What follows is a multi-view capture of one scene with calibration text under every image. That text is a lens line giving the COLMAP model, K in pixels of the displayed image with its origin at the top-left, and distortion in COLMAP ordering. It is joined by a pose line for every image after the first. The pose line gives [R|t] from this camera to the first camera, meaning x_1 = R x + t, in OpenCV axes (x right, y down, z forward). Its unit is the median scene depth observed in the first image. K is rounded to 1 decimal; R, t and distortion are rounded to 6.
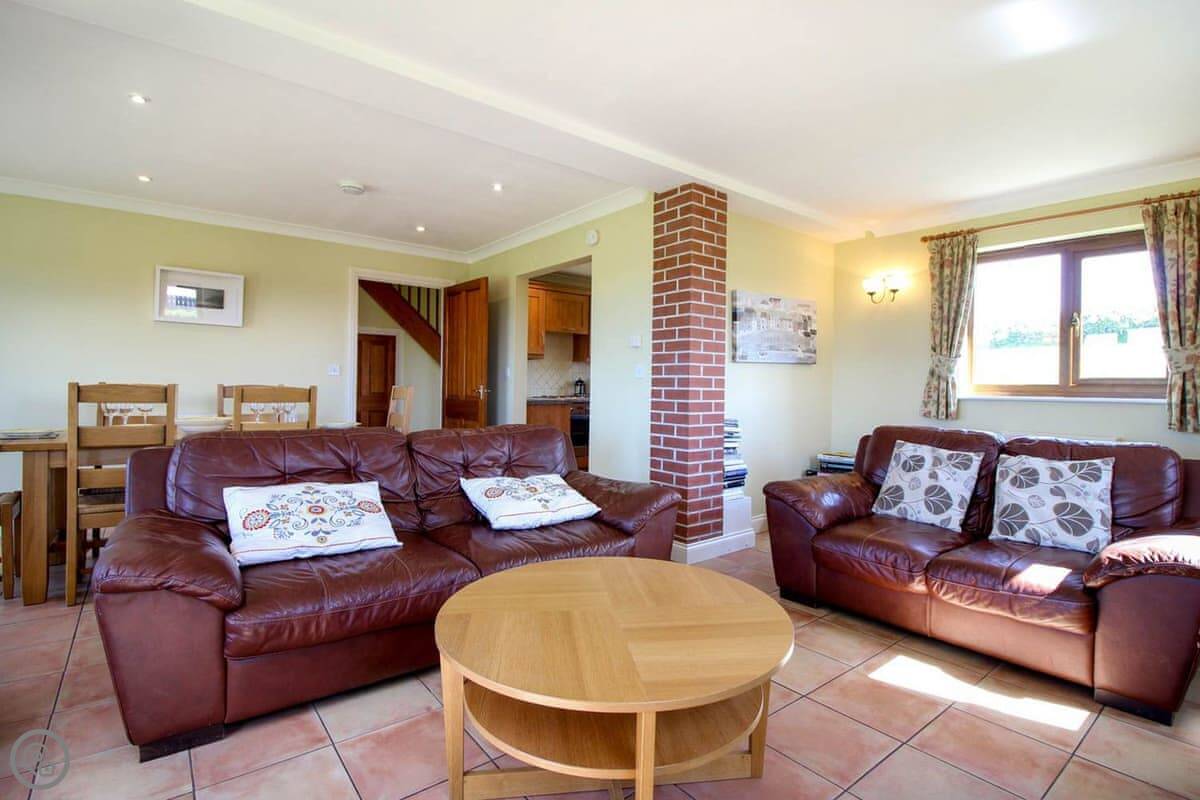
lens RADIAL K [[577.9, 0, 602.1], [0, 577.9, 383.4], [0, 0, 1]] dist [-0.001444, -0.012059]
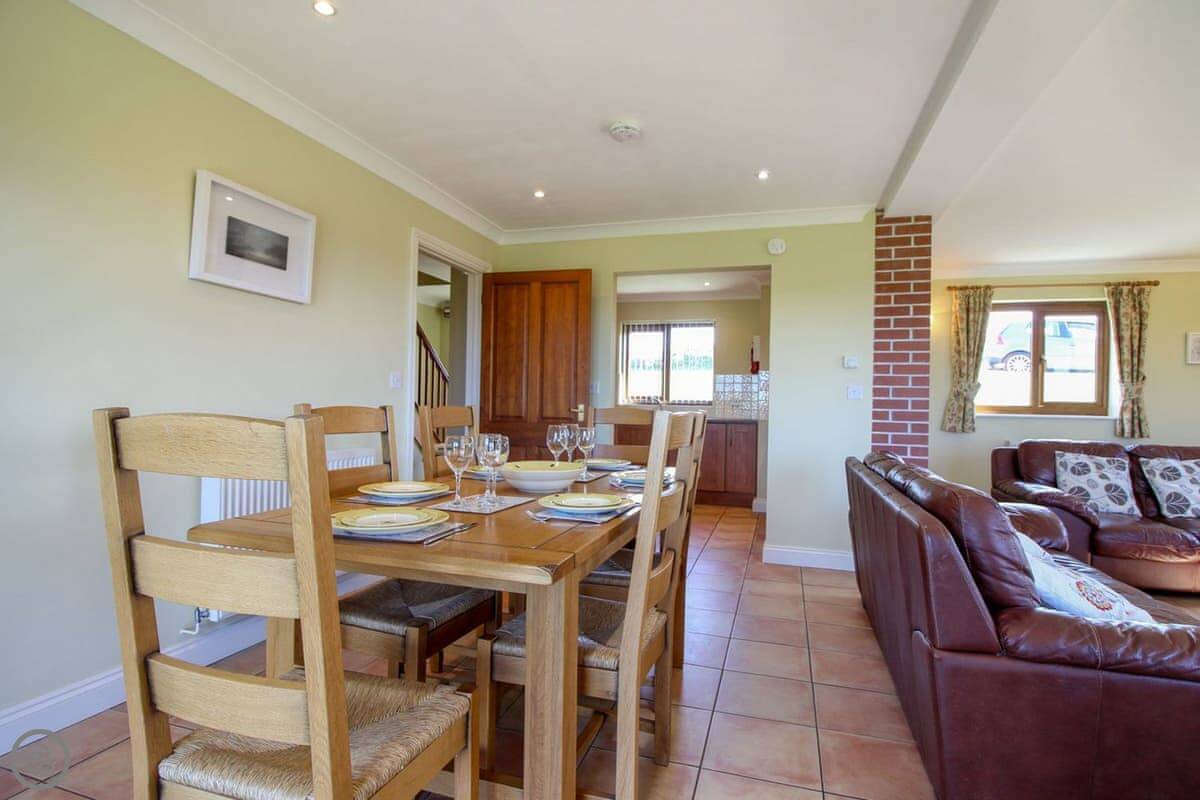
lens RADIAL K [[599.5, 0, 600.0], [0, 599.5, 400.0], [0, 0, 1]] dist [-0.000915, -0.012027]
pose [[0.821843, 0.004883, 0.569693, -0.916130], [-0.010837, 0.999916, 0.007064, -0.011054], [-0.569610, -0.011979, 0.821827, 0.422771]]
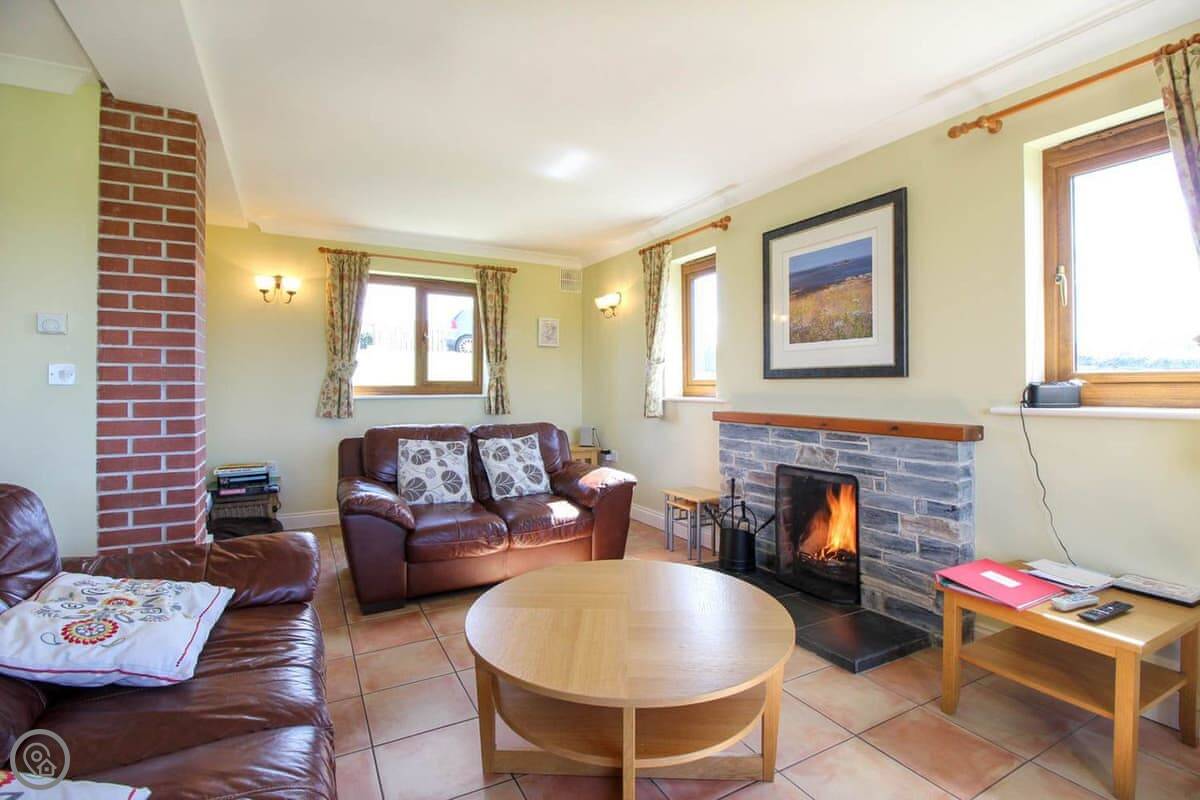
lens RADIAL K [[555.3, 0, 604.4], [0, 555.3, 386.2], [0, 0, 1]] dist [0.001719, -0.016324]
pose [[0.168099, -0.016419, 0.985633, -0.417471], [-0.001659, 0.999855, 0.016939, -0.020000], [-0.985769, -0.004482, 0.168047, 0.364185]]
